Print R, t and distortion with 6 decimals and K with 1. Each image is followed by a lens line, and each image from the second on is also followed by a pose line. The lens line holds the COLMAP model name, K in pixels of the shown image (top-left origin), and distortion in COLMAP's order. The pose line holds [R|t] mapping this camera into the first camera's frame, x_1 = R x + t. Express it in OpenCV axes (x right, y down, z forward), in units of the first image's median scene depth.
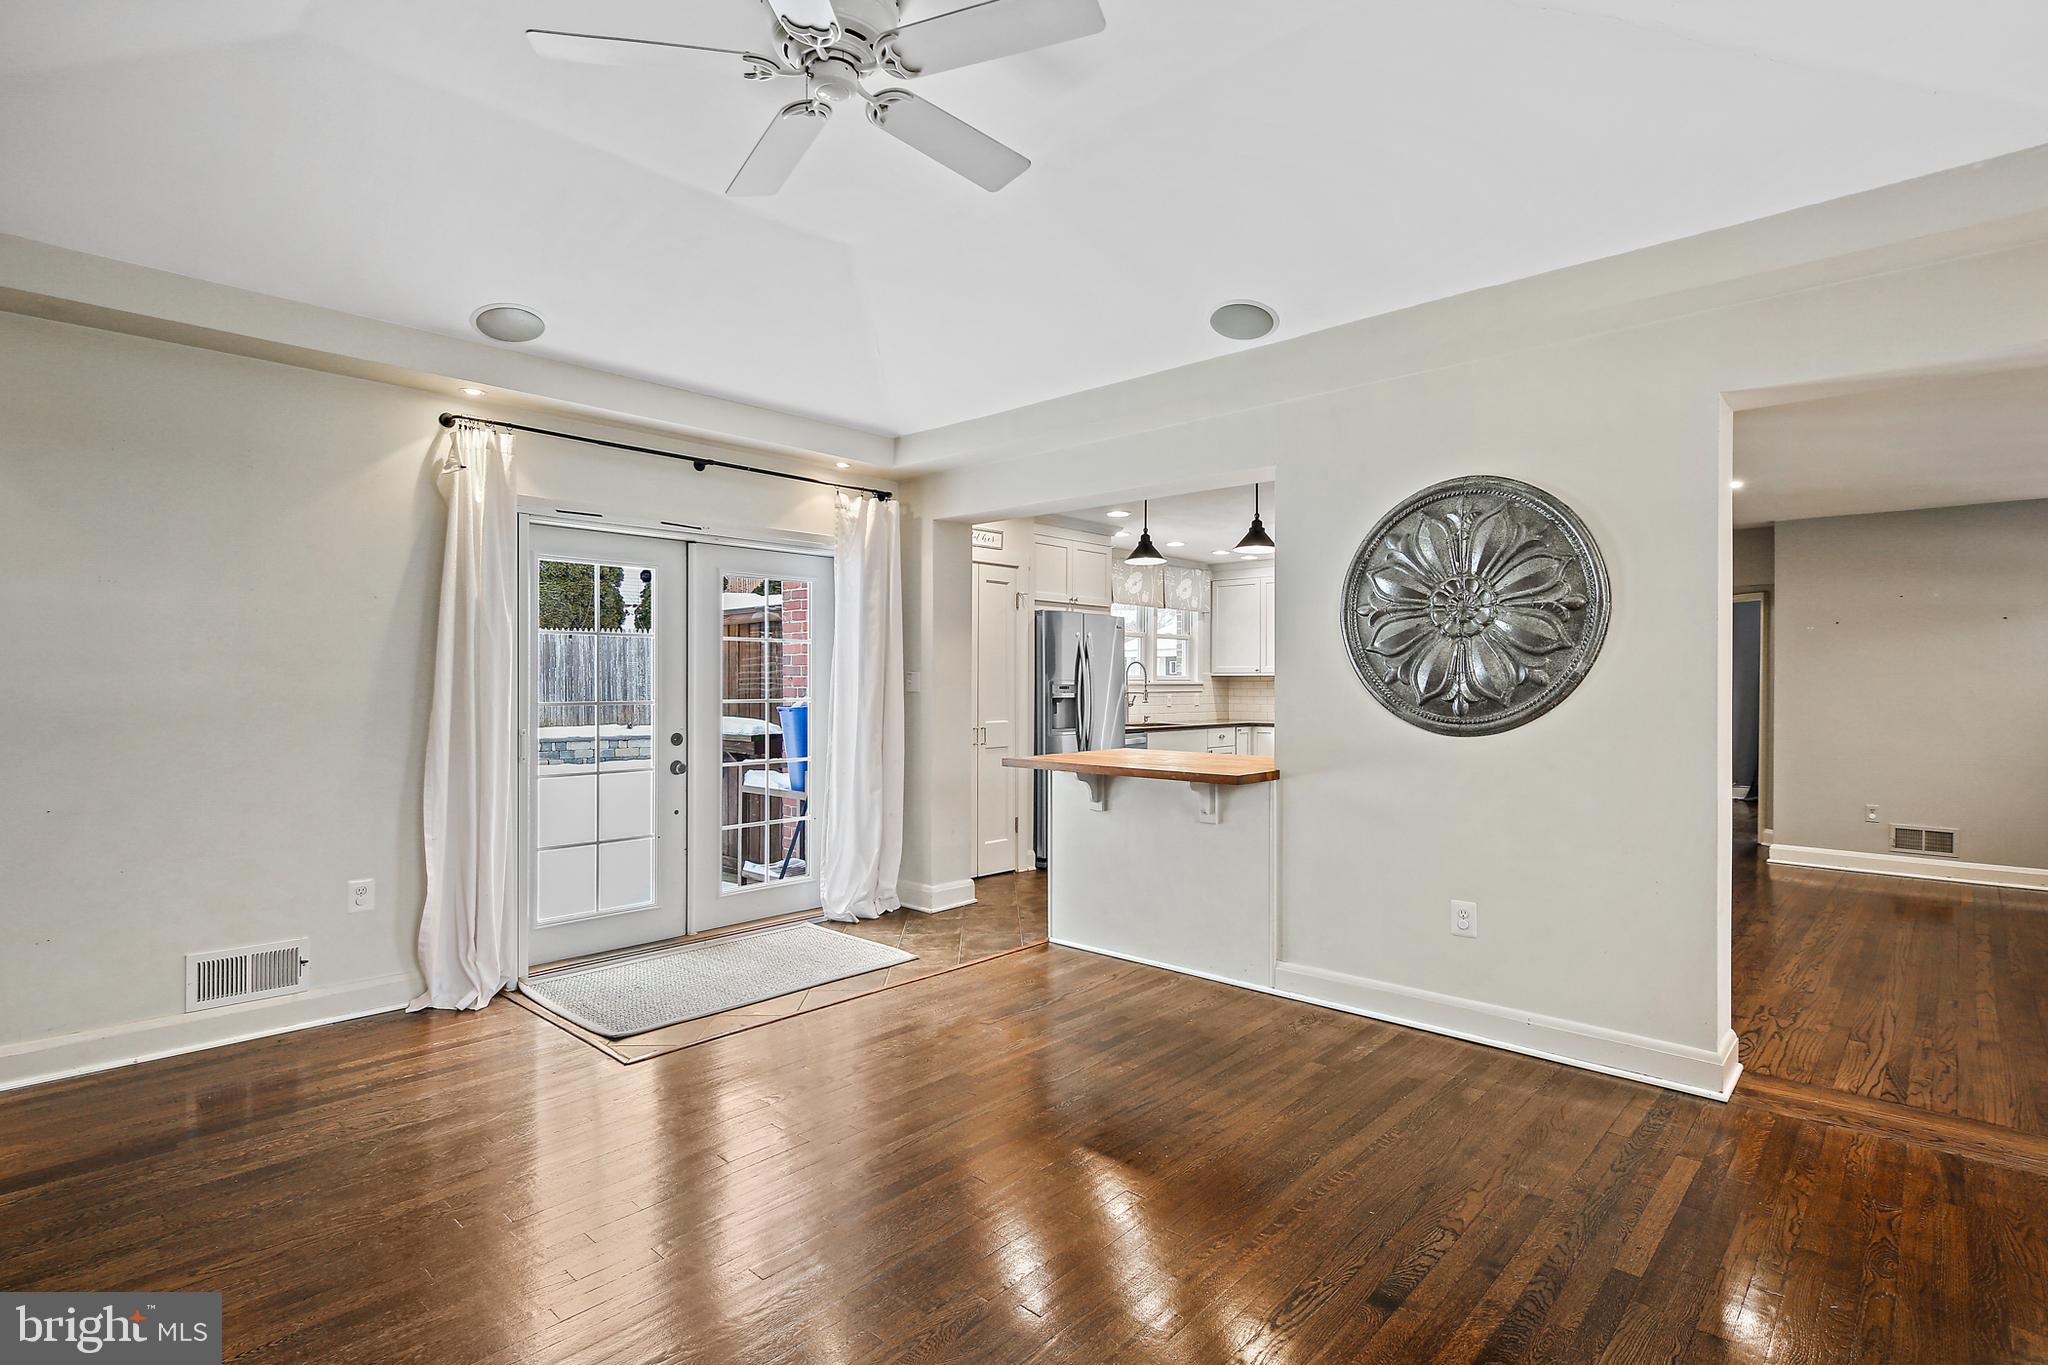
lens RADIAL K [[996.1, 0, 1019.5], [0, 996.1, 687.9], [0, 0, 1]] dist [0.001896, -0.001173]
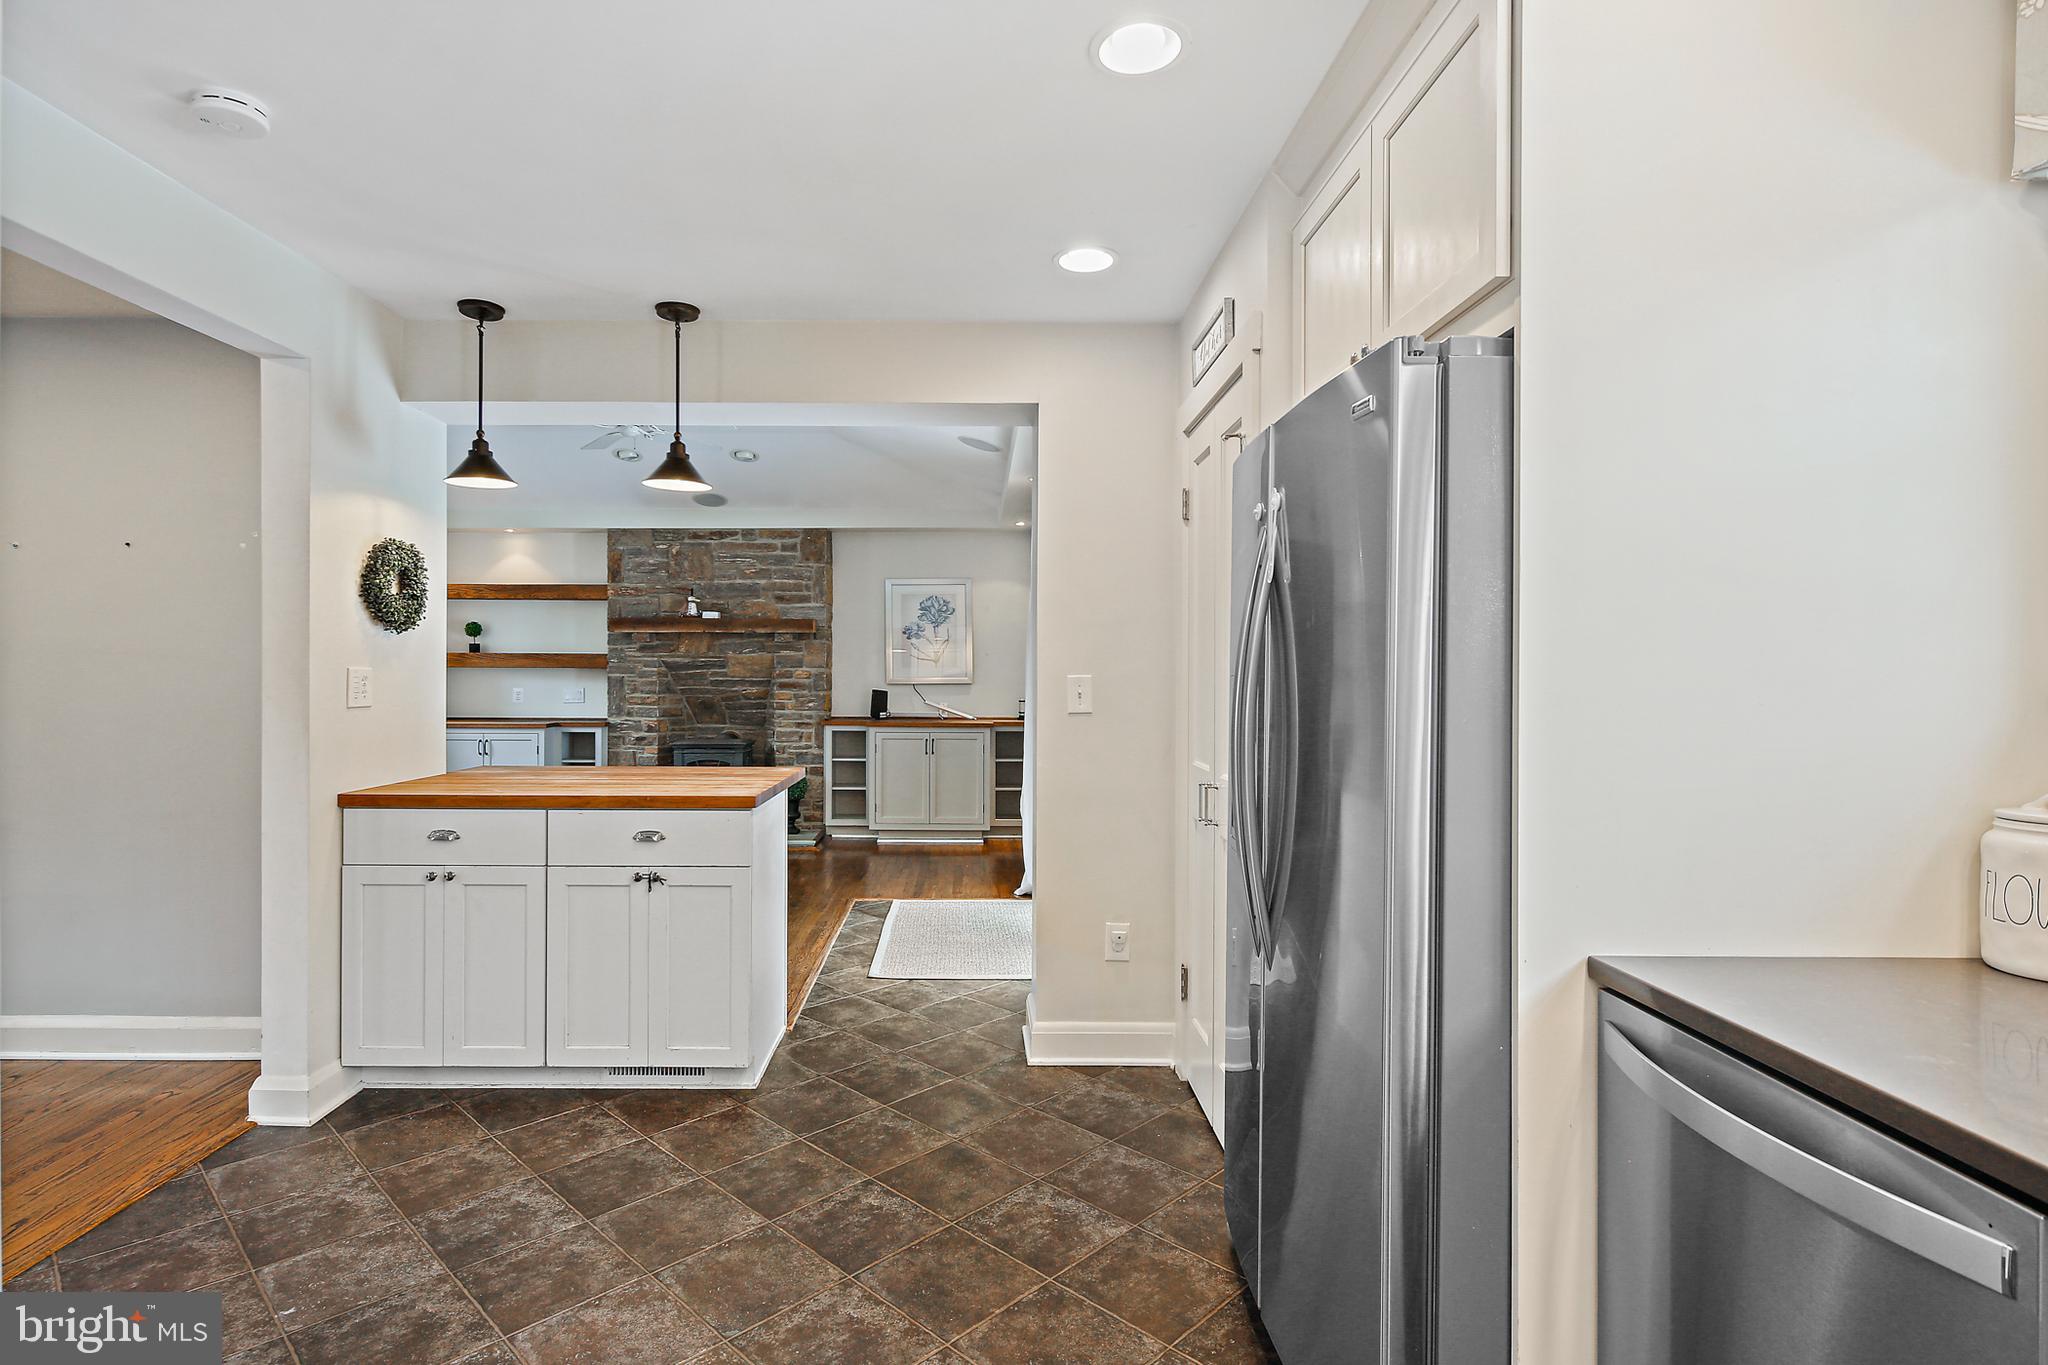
lens RADIAL K [[1021.6, 0, 967.4], [0, 1021.6, 677.2], [0, 0, 1]] dist [0.001016, -0.000481]
pose [[-0.728522, -0.003816, -0.685012, 0.330050], [-0.012606, 0.999890, 0.007837, -0.009090], [0.684906, 0.014345, -0.728490, 1.207190]]
